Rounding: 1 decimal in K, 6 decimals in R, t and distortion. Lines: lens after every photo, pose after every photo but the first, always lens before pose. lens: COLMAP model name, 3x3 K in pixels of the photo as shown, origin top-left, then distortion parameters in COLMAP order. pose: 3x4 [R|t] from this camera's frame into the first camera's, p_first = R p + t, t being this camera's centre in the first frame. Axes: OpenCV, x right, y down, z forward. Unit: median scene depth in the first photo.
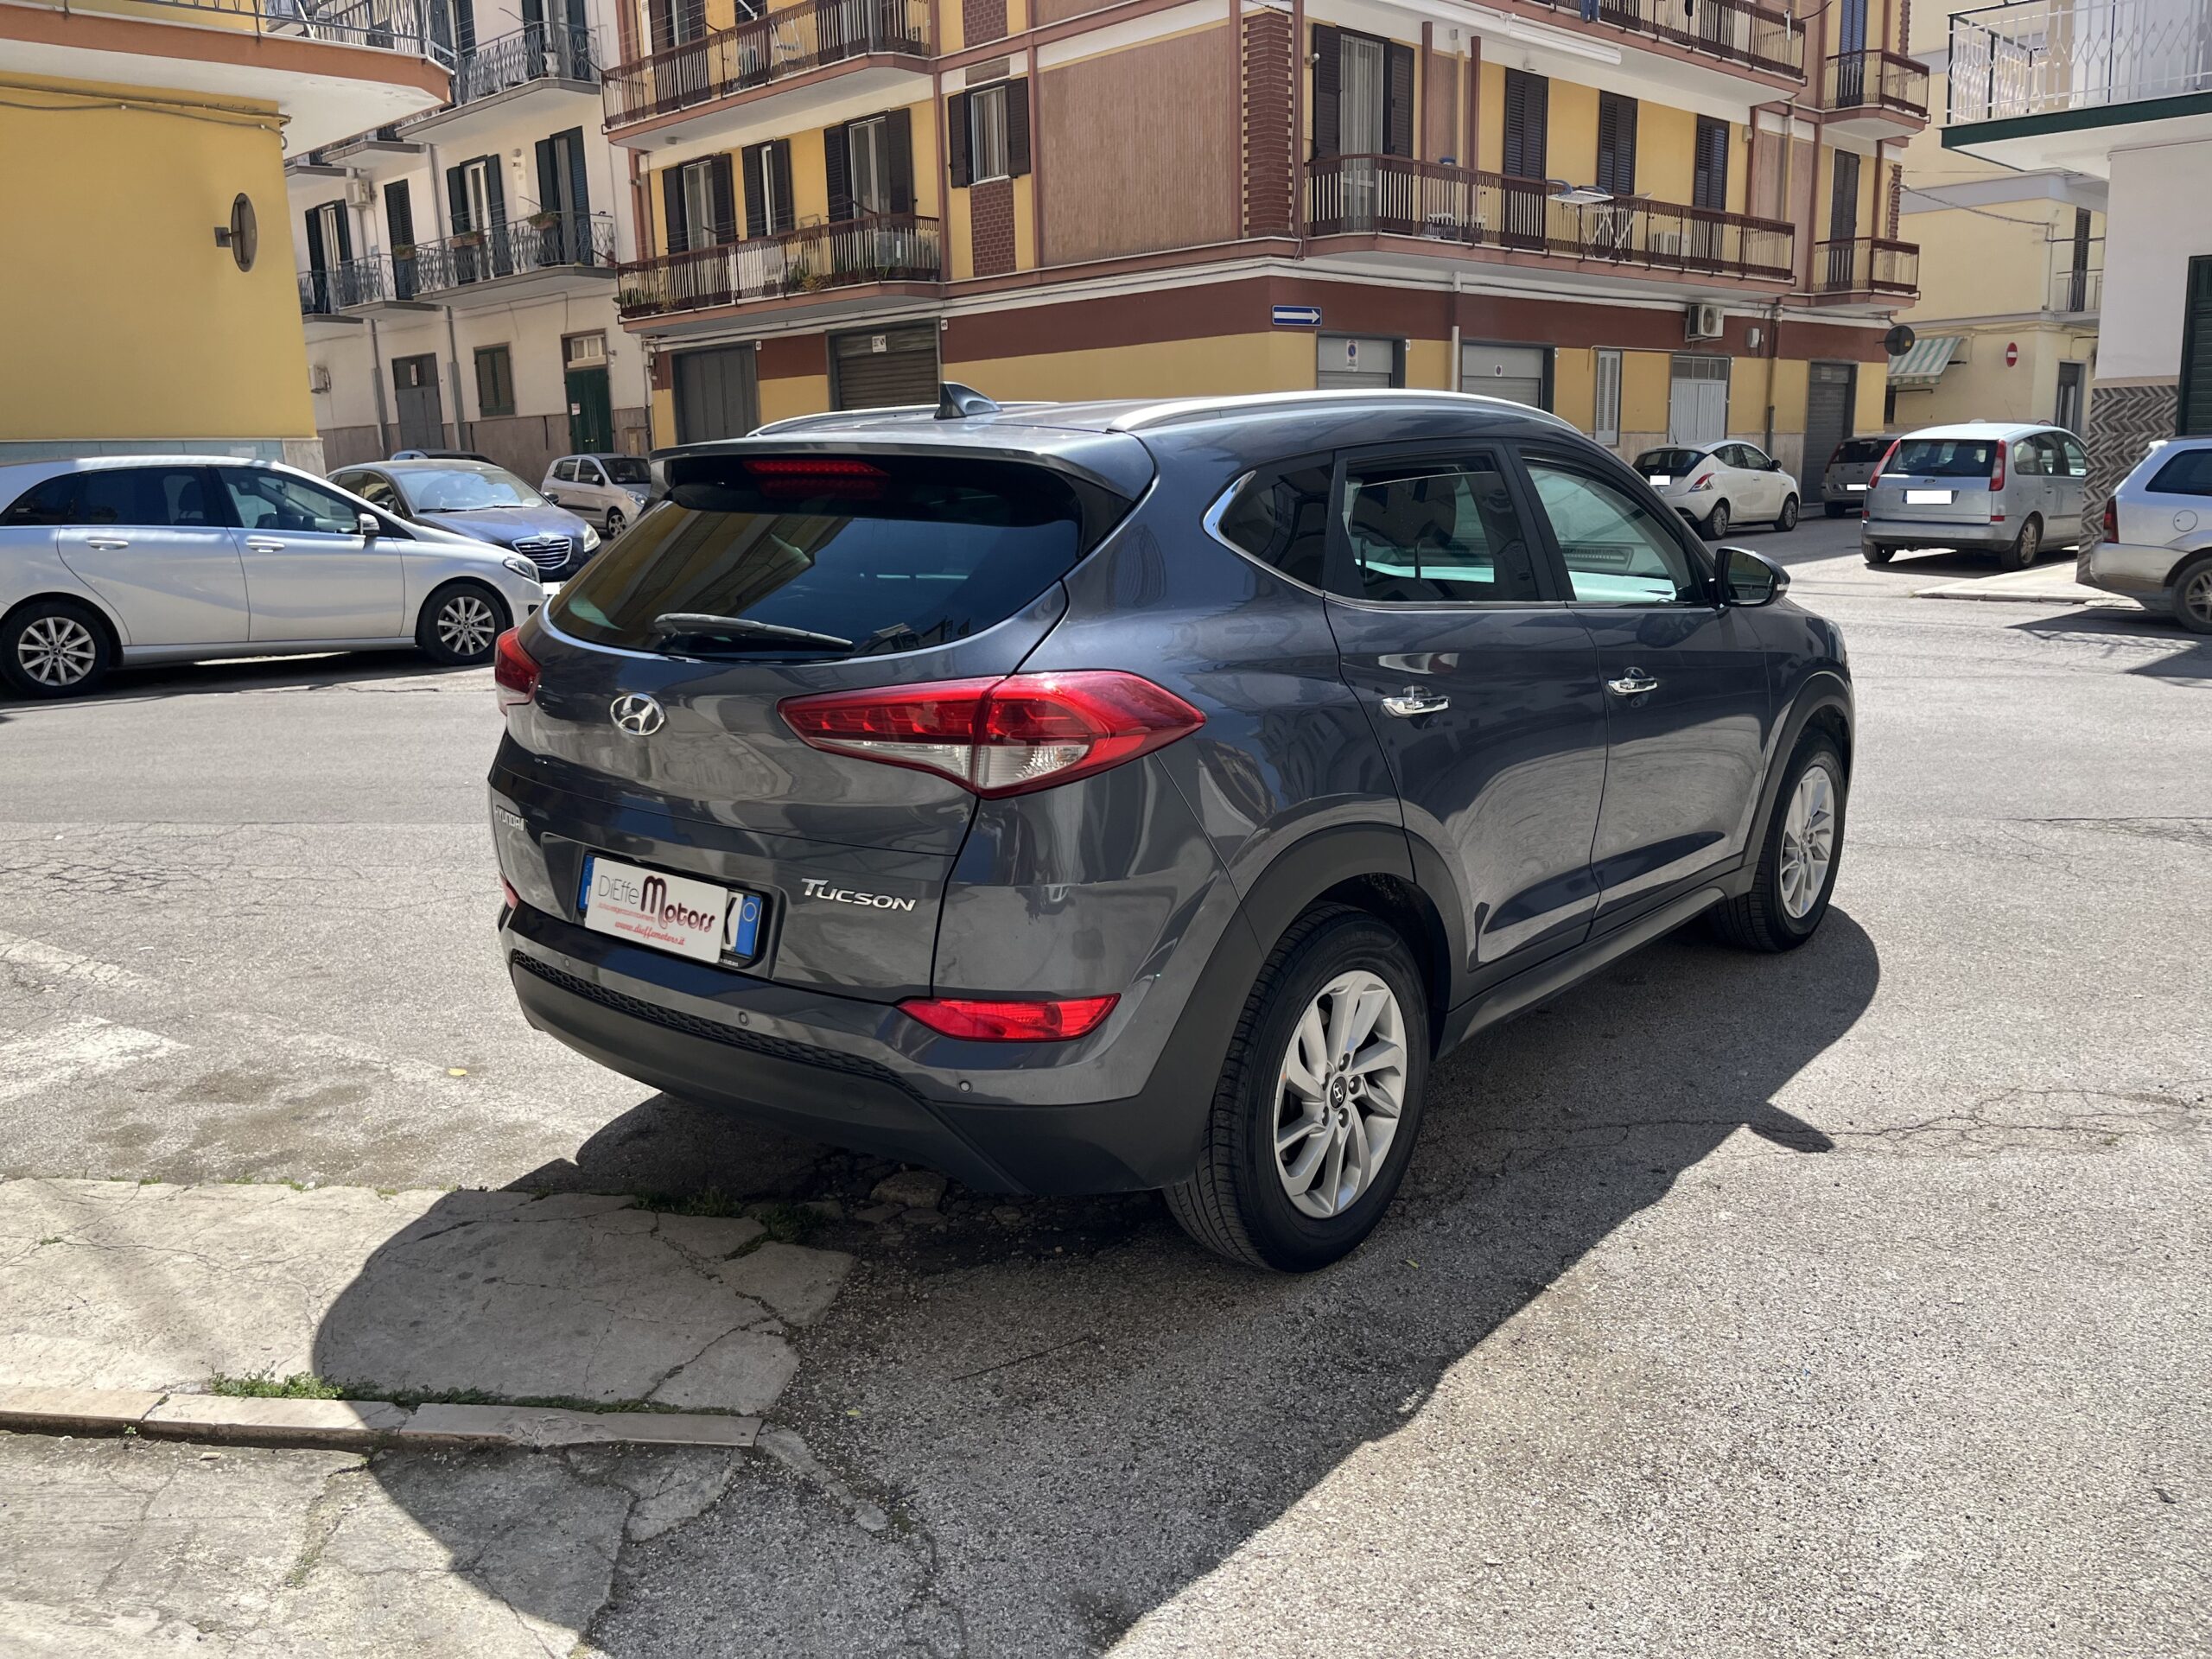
lens RADIAL K [[1673.9, 0, 1106.0], [0, 1673.9, 829.5], [0, 0, 1]] dist [0.058512, -0.072847]
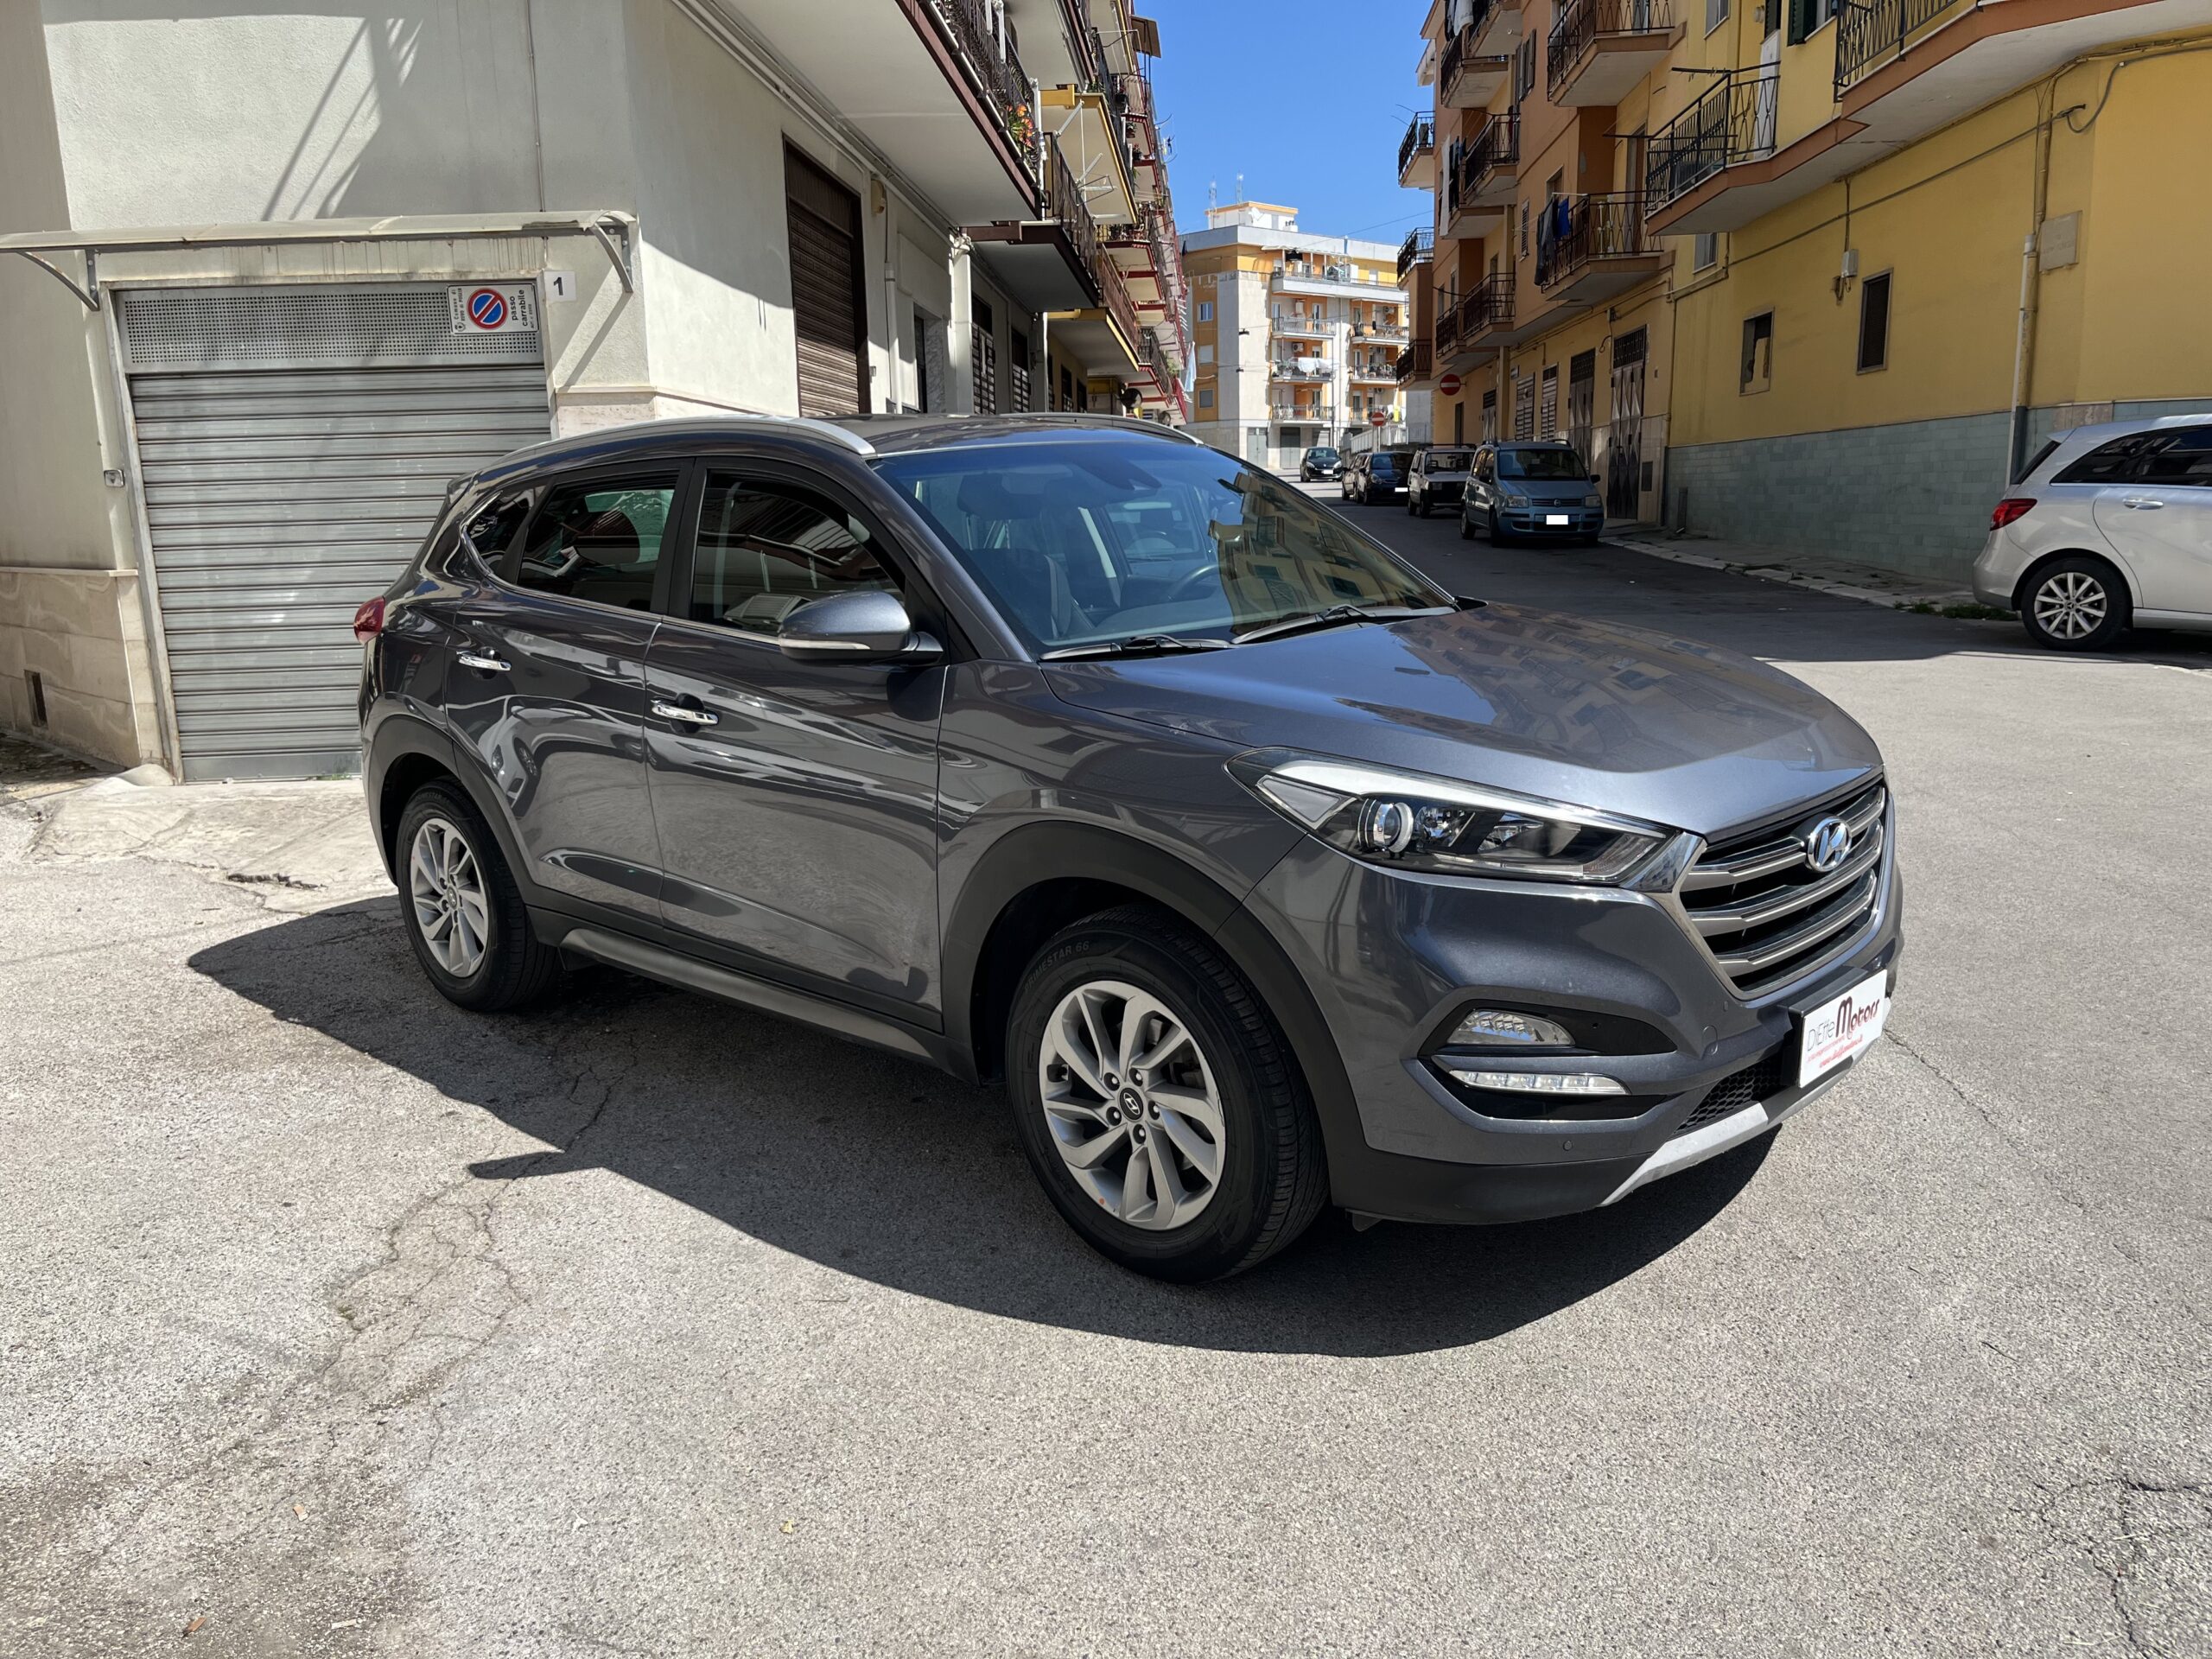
lens RADIAL K [[1696.3, 0, 1106.0], [0, 1696.3, 829.5], [0, 0, 1]] dist [0.063475, -0.085080]
pose [[-0.066813, 0.216387, -0.974019, 0.219785], [-0.176604, 0.958222, 0.224991, -0.049351], [0.982012, 0.187048, -0.025807, 0.220456]]
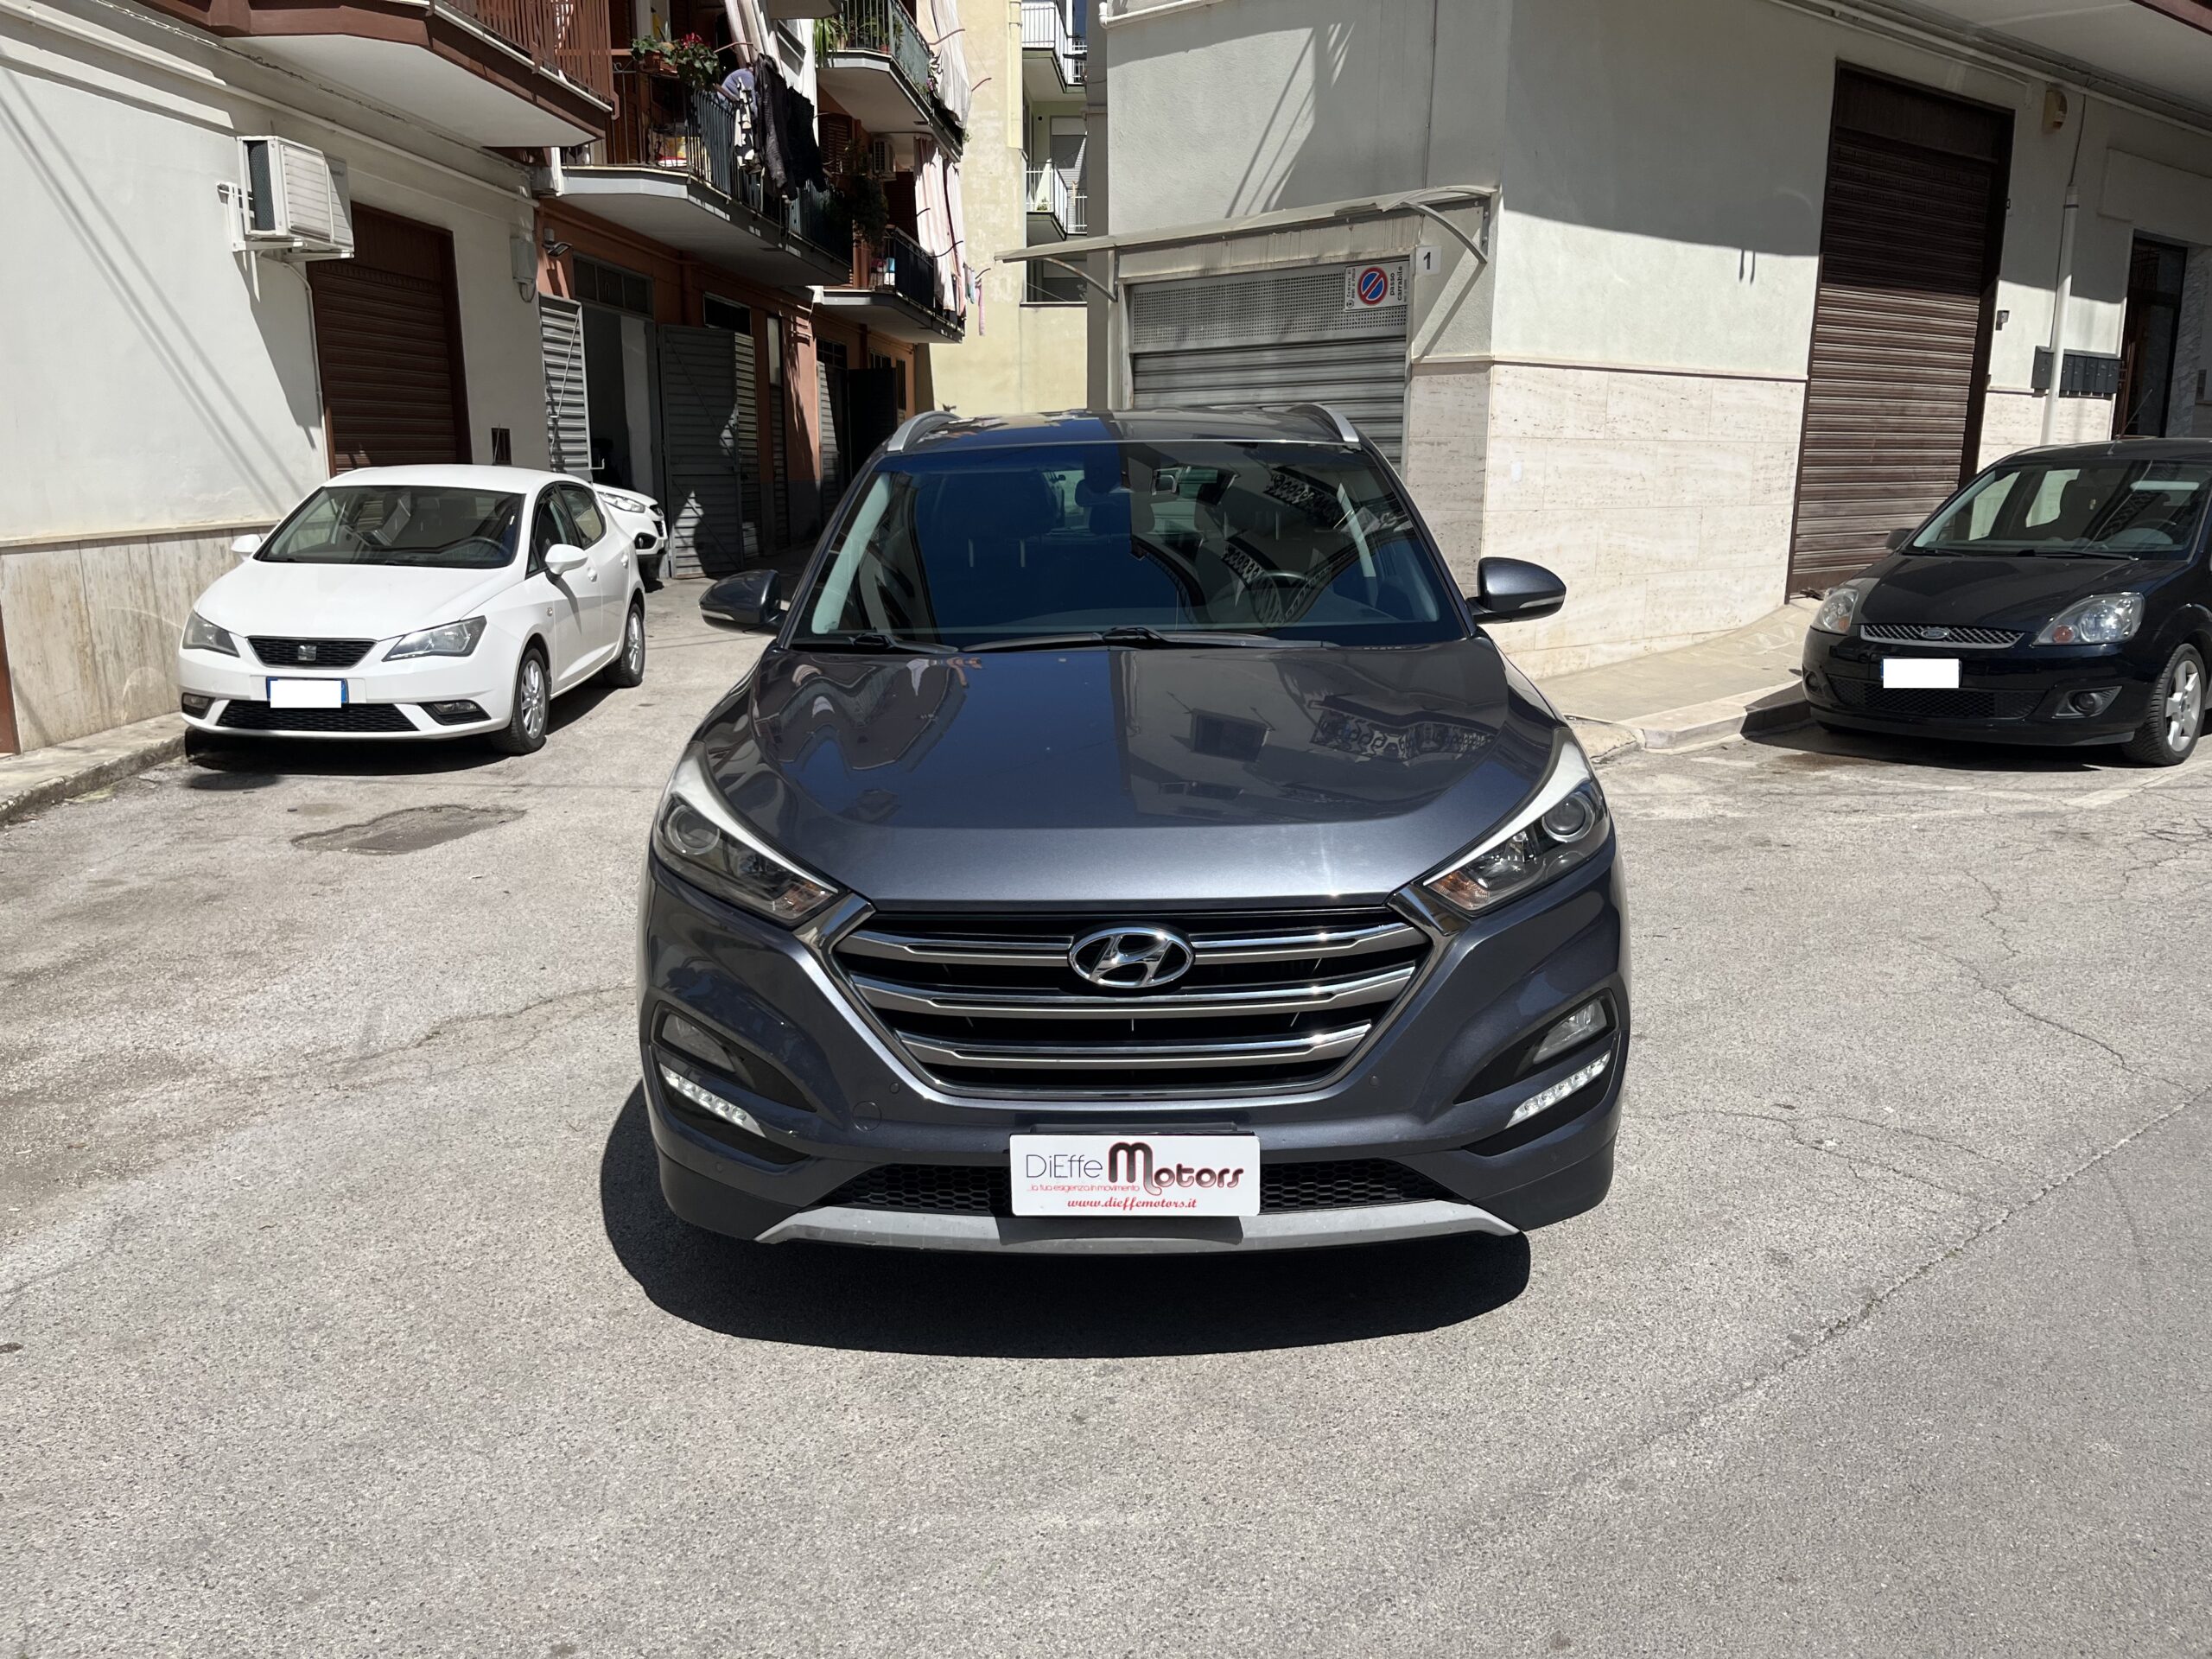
lens RADIAL K [[1696.3, 0, 1106.0], [0, 1696.3, 829.5], [0, 0, 1]] dist [0.063475, -0.085080]
pose [[-0.777332, 0.155330, -0.609613, 0.155075], [-0.113423, 0.918552, 0.378677, -0.077923], [0.618781, 0.363502, -0.696402, 0.345369]]
